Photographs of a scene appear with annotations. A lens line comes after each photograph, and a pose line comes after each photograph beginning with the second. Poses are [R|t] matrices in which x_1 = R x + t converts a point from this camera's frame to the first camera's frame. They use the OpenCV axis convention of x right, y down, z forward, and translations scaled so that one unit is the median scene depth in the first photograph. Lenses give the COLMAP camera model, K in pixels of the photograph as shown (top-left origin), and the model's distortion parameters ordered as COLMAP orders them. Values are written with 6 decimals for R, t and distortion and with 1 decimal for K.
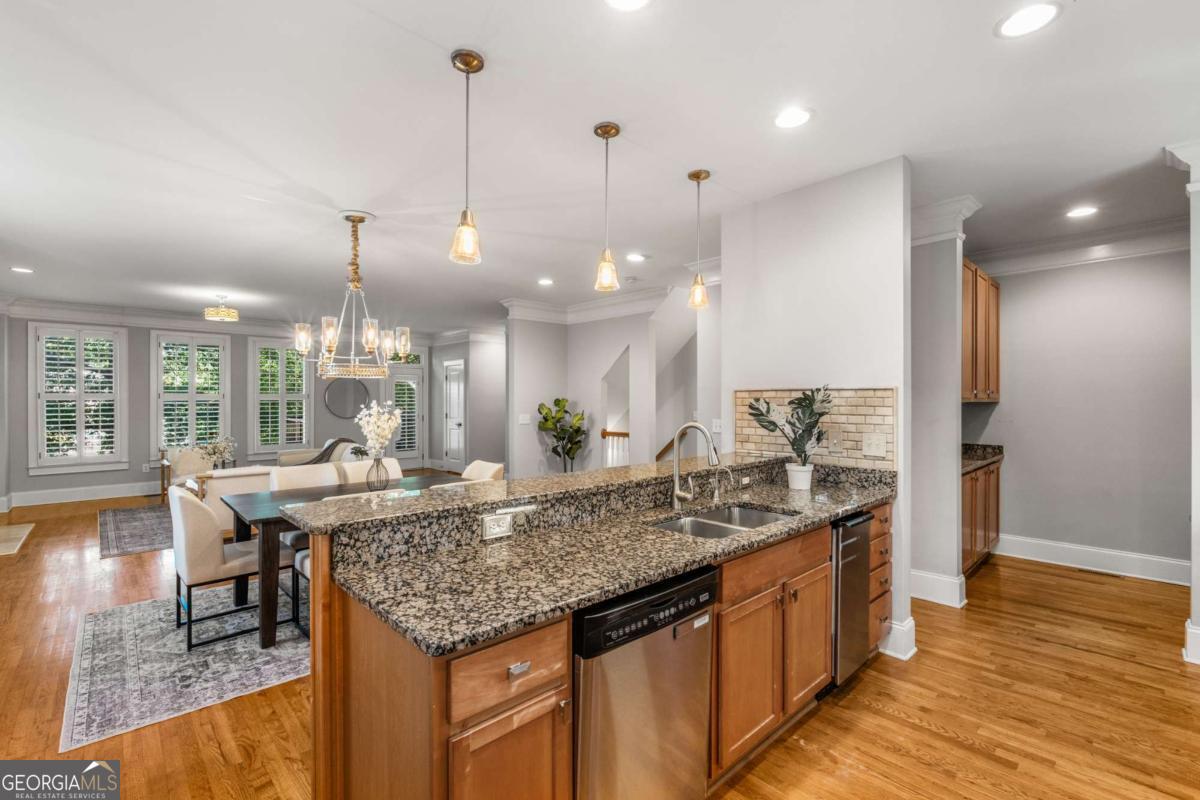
lens RADIAL K [[524.7, 0, 599.1], [0, 524.7, 396.7], [0, 0, 1]] dist [-0.006644, 0.001171]
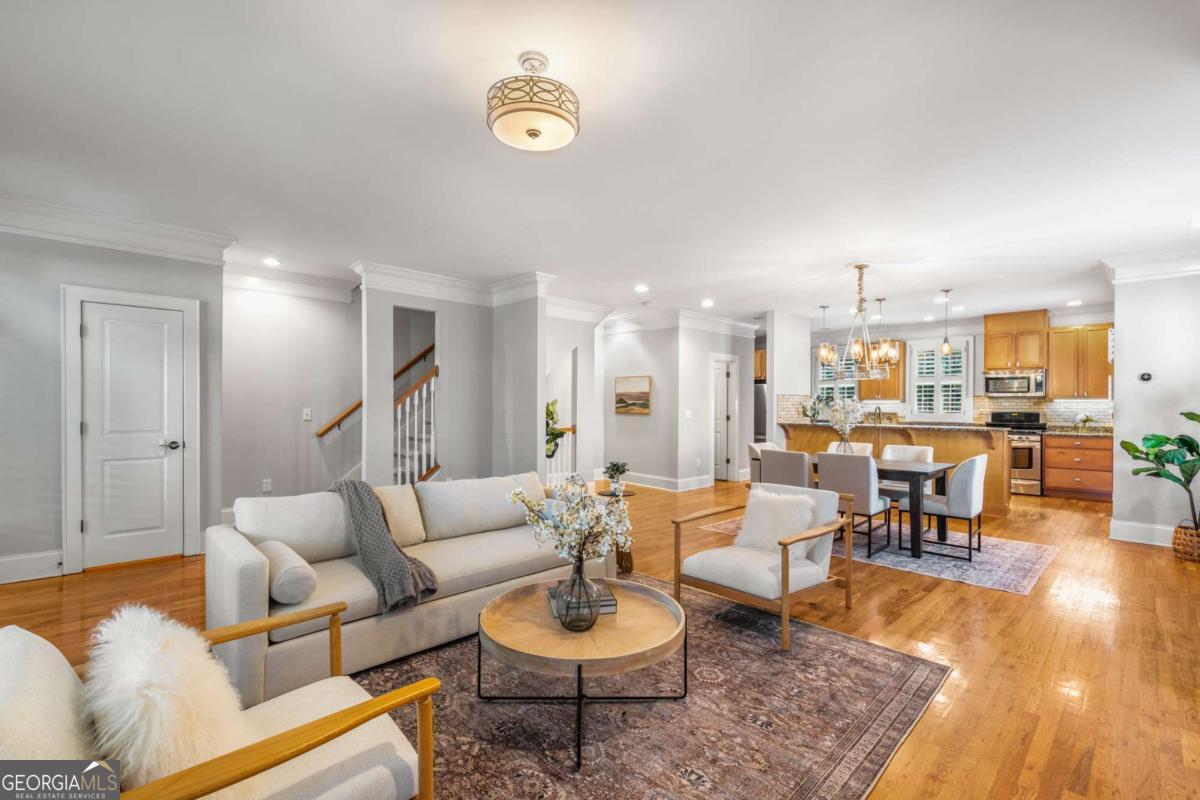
lens RADIAL K [[524.7, 0, 598.2], [0, 524.7, 403.9], [0, 0, 1]] dist [-0.006644, 0.001171]
pose [[-0.003528, 0.000697, 0.999994, -1.428643], [-0.014918, 0.999888, -0.000750, 0.032507], [-0.999883, -0.014920, -0.003517, 1.308471]]
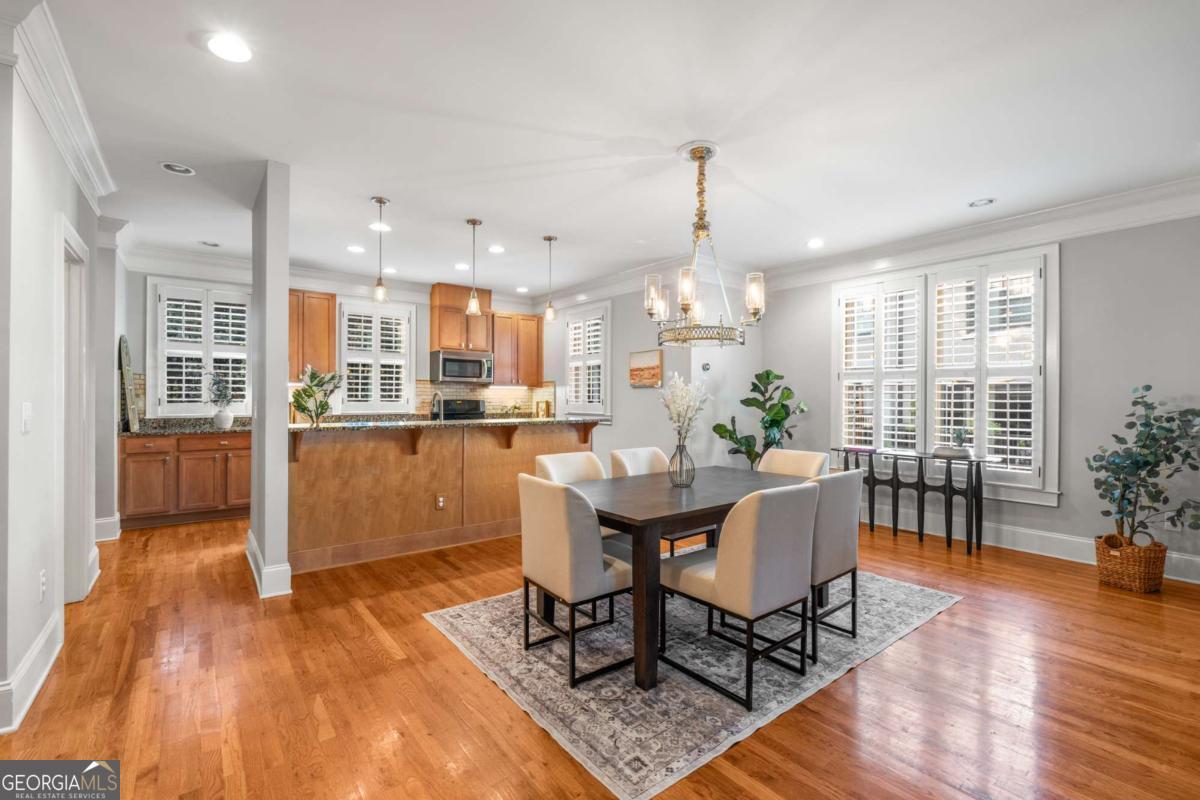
lens RADIAL K [[524.7, 0, 601.8], [0, 524.7, 399.1], [0, 0, 1]] dist [-0.006644, 0.001171]
pose [[-0.996226, -0.004304, 0.086691, -0.291850], [-0.004917, 0.999964, -0.006866, 0.044756], [-0.086659, -0.007267, -0.996212, 1.414063]]
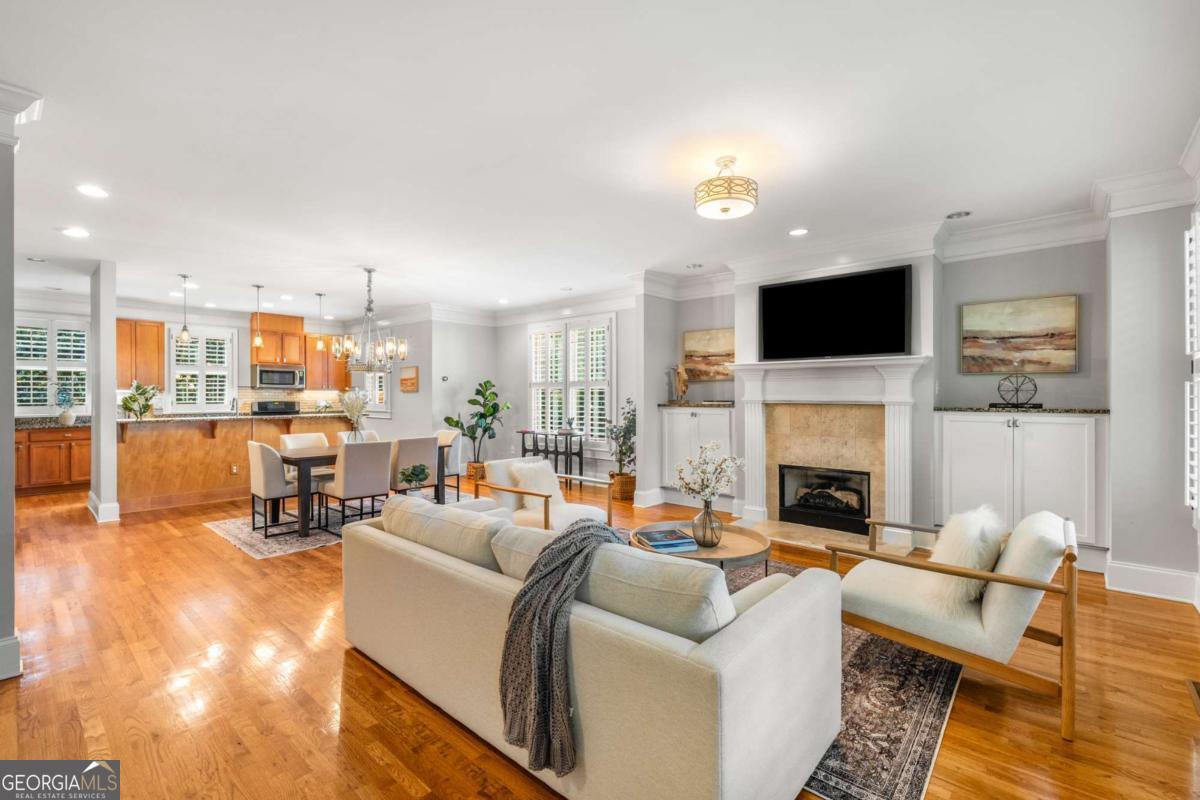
lens RADIAL K [[524.7, 0, 600.7], [0, 524.7, 398.0], [0, 0, 1]] dist [-0.006644, 0.001171]
pose [[-0.995420, 0.001615, -0.095583, -0.763146], [0.002162, 0.999982, -0.005623, 0.038993], [0.095572, -0.005804, -0.995406, 1.997641]]
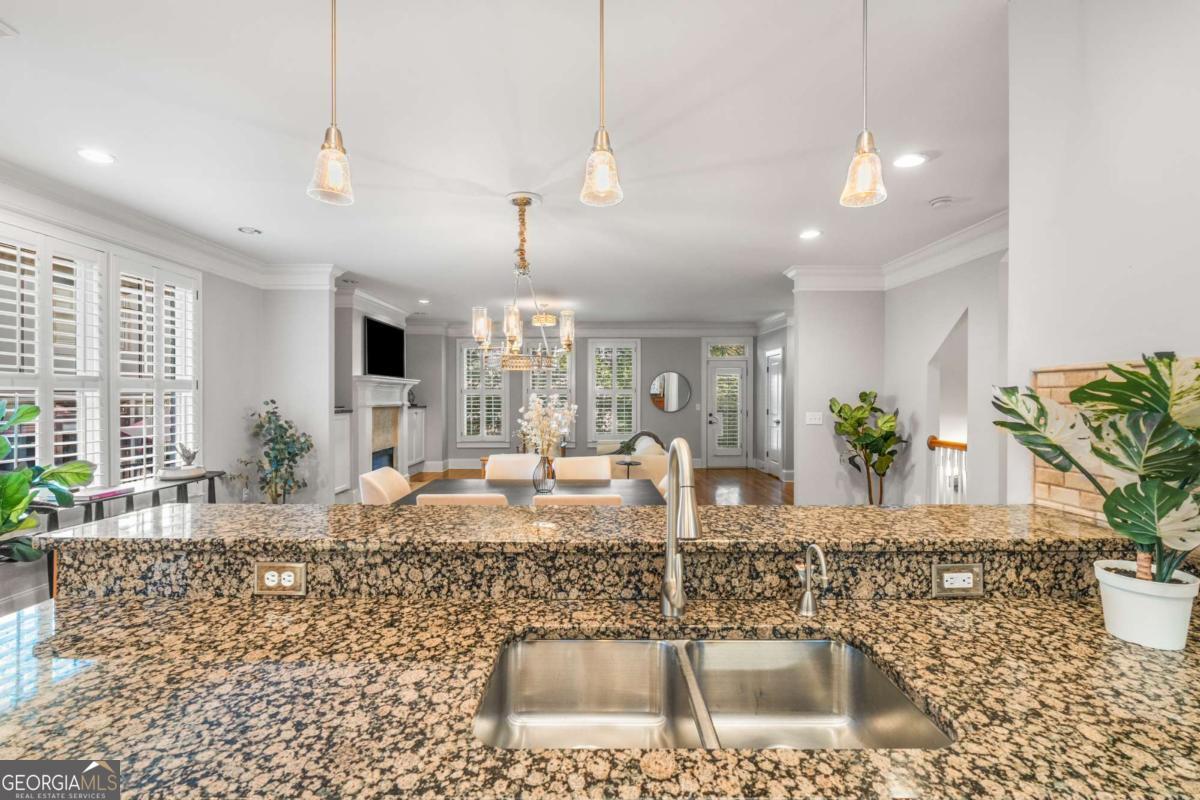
lens RADIAL K [[524.7, 0, 599.3], [0, 524.7, 395.4], [0, 0, 1]] dist [-0.006644, 0.001171]
pose [[0.739042, 0.001686, -0.673657, 0.214037], [0.002944, 0.999979, 0.005732, 0.004196], [0.673653, -0.006219, 0.739022, 0.301234]]
